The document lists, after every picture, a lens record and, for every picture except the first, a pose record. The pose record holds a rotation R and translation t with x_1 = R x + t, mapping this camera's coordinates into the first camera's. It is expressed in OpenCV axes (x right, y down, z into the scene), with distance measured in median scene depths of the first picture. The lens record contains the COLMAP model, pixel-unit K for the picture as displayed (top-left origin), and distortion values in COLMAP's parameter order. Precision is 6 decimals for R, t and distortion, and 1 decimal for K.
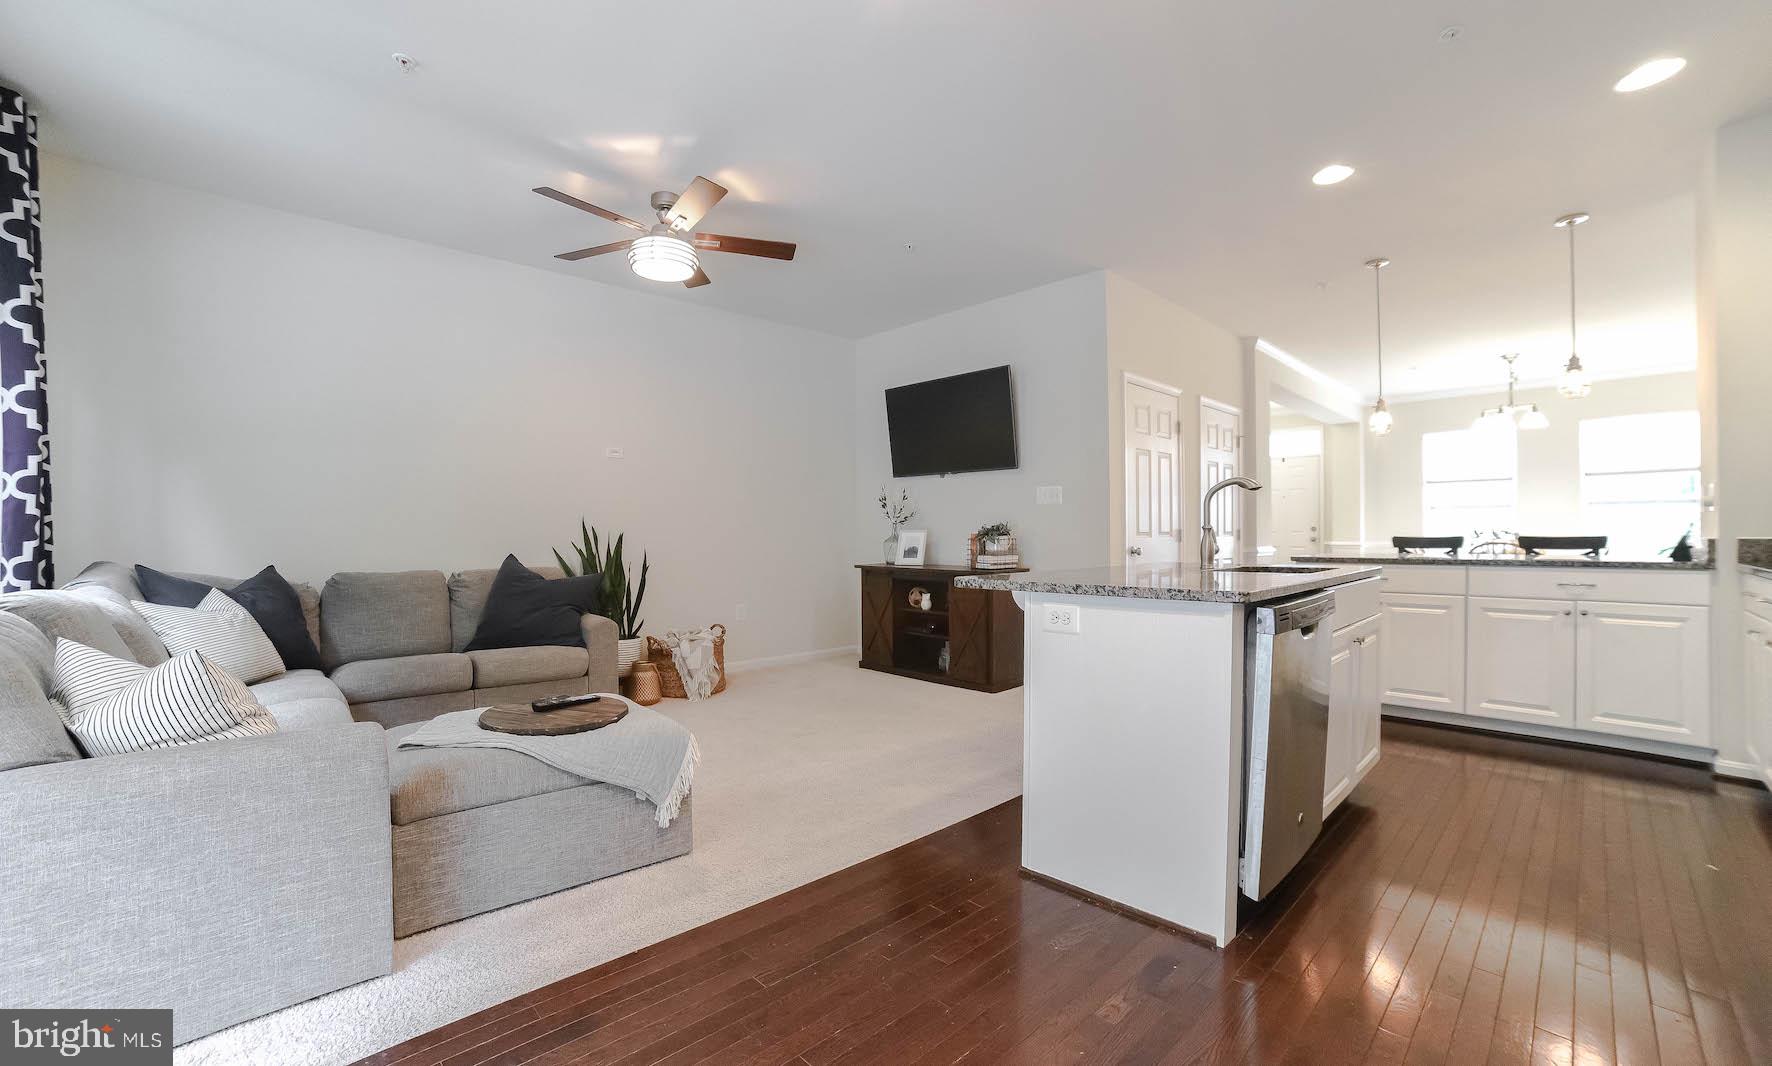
lens RADIAL K [[717.6, 0, 886.0], [0, 717.6, 533.0], [0, 0, 1]] dist [-0.001108, -0.000072]
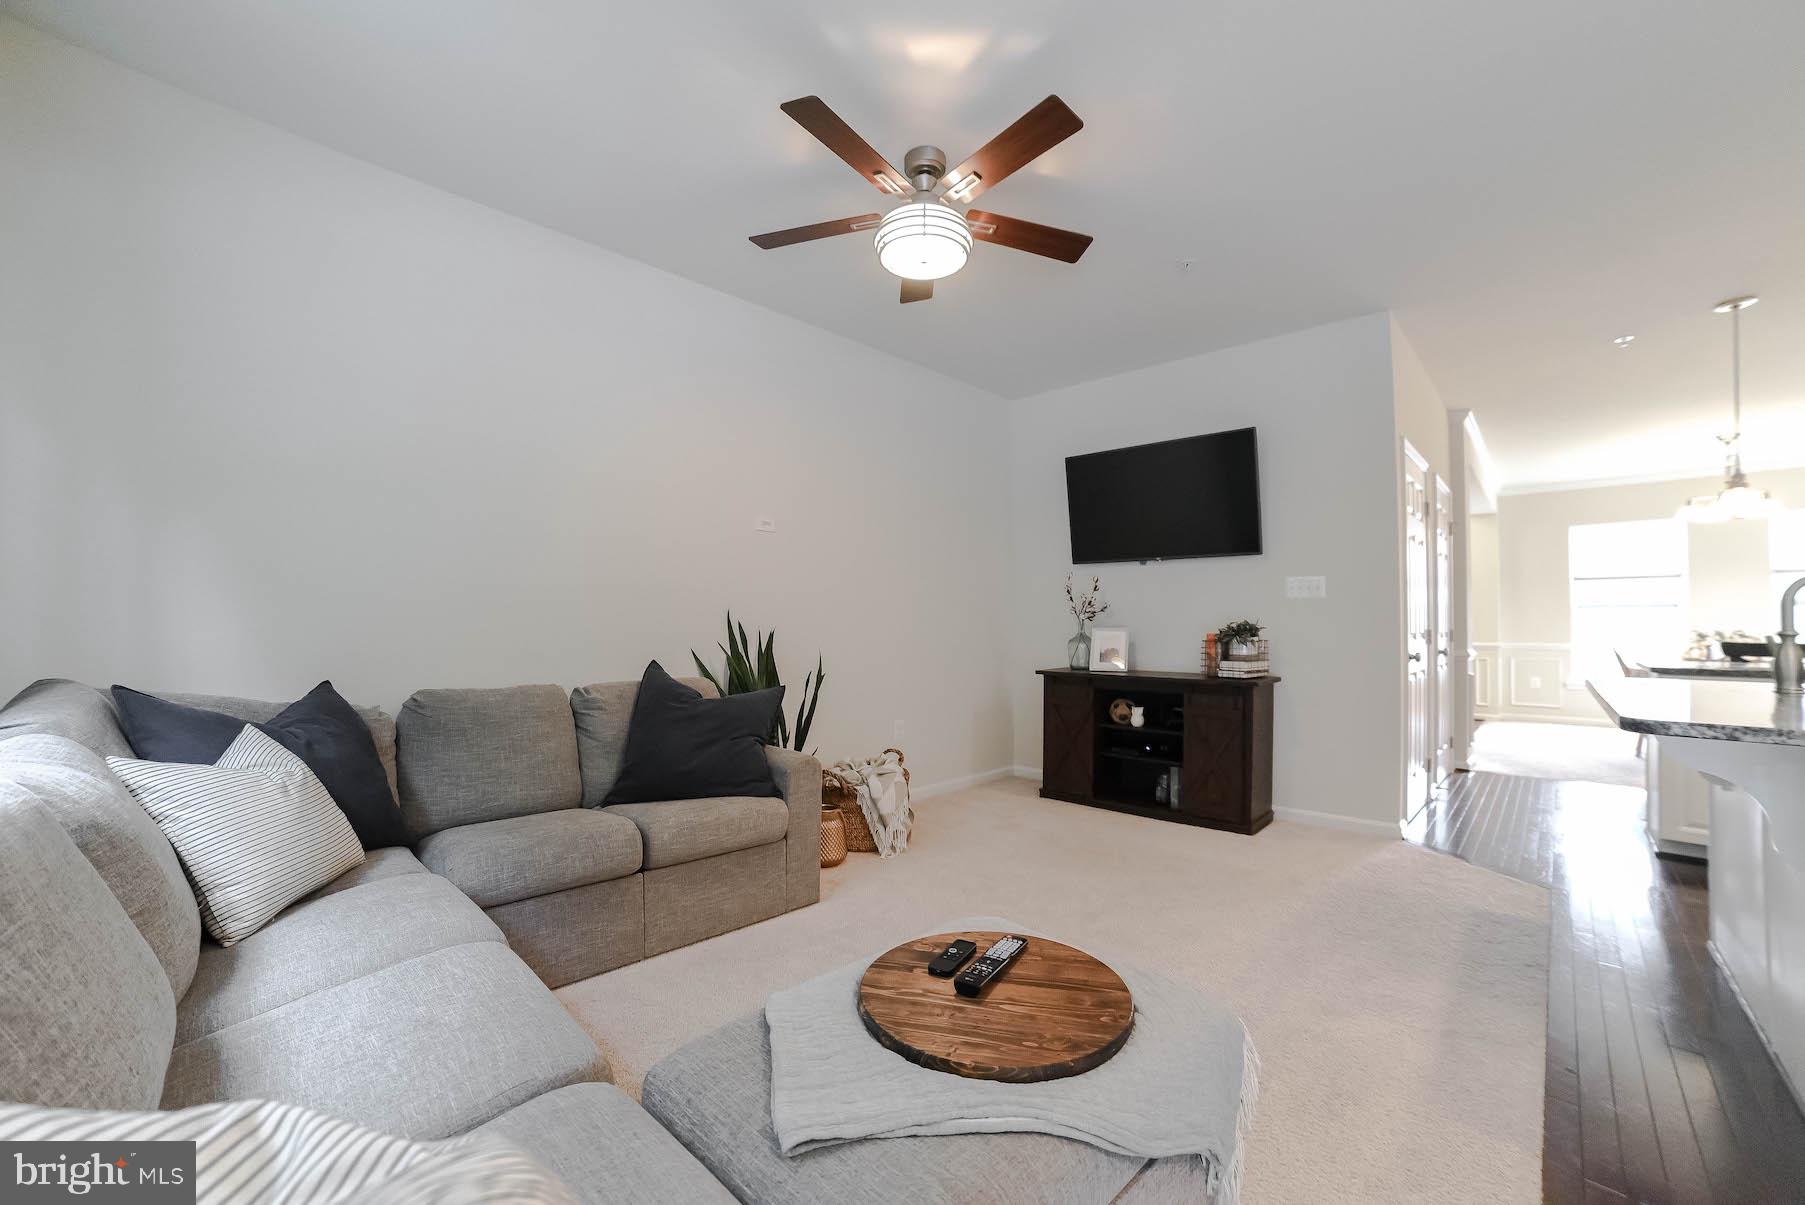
lens RADIAL K [[536.1, 0, 693.1], [0, 536.1, 604.5], [0, 0, 1]] dist [-0.036271, 0.012267]
pose [[0.997928, 0.010095, 0.063538, -0.505465], [-0.008485, 0.999637, -0.025553, -0.012182], [-0.063773, 0.024960, 0.997652, 0.456097]]
